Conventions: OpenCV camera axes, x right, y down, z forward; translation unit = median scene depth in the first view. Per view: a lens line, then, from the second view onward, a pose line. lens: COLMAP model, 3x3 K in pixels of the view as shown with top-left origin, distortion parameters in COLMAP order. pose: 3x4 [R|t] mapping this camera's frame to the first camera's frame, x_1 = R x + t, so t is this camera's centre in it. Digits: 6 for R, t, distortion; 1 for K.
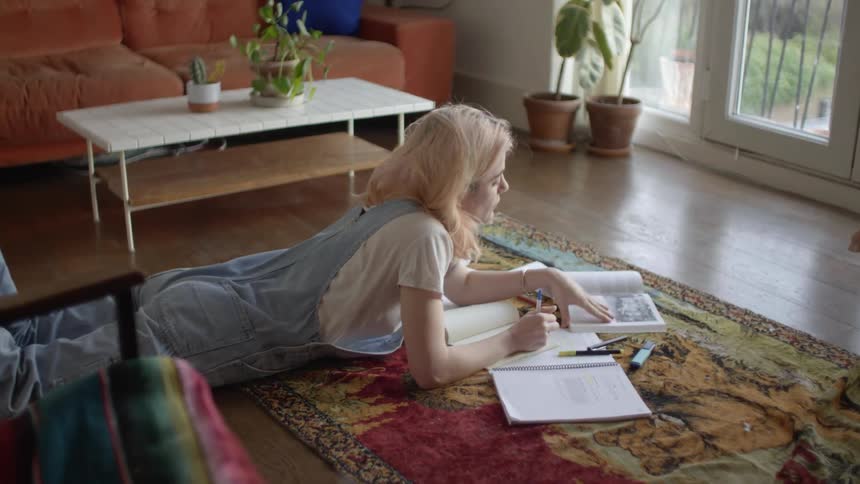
lens RADIAL K [[1027.3, 0, 430.0], [0, 1027.3, 242.0], [0, 0, 1]] dist [-0.202120, 0.340507]
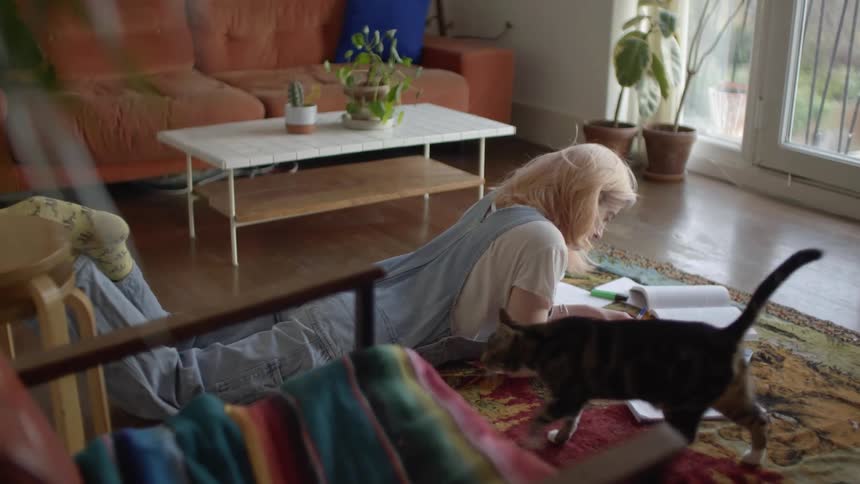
lens RADIAL K [[1027.3, 0, 430.0], [0, 1027.3, 242.0], [0, 0, 1]] dist [-0.202120, 0.340507]
pose [[0.999884, 0.007112, 0.013433, -0.105618], [-0.006707, 0.999529, -0.029940, 0.014719], [-0.013639, 0.029846, 0.999461, -0.051416]]
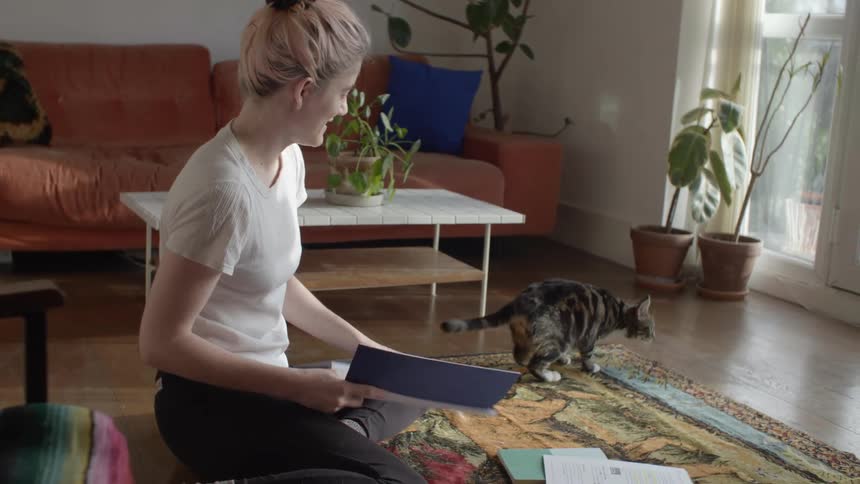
lens RADIAL K [[1027.3, 0, 430.0], [0, 1027.3, 242.0], [0, 0, 1]] dist [-0.202120, 0.340507]
pose [[0.989172, 0.071616, -0.128100, 0.042475], [-0.091119, 0.983934, -0.153528, 0.036803], [0.115046, 0.163538, 0.979806, 0.112778]]
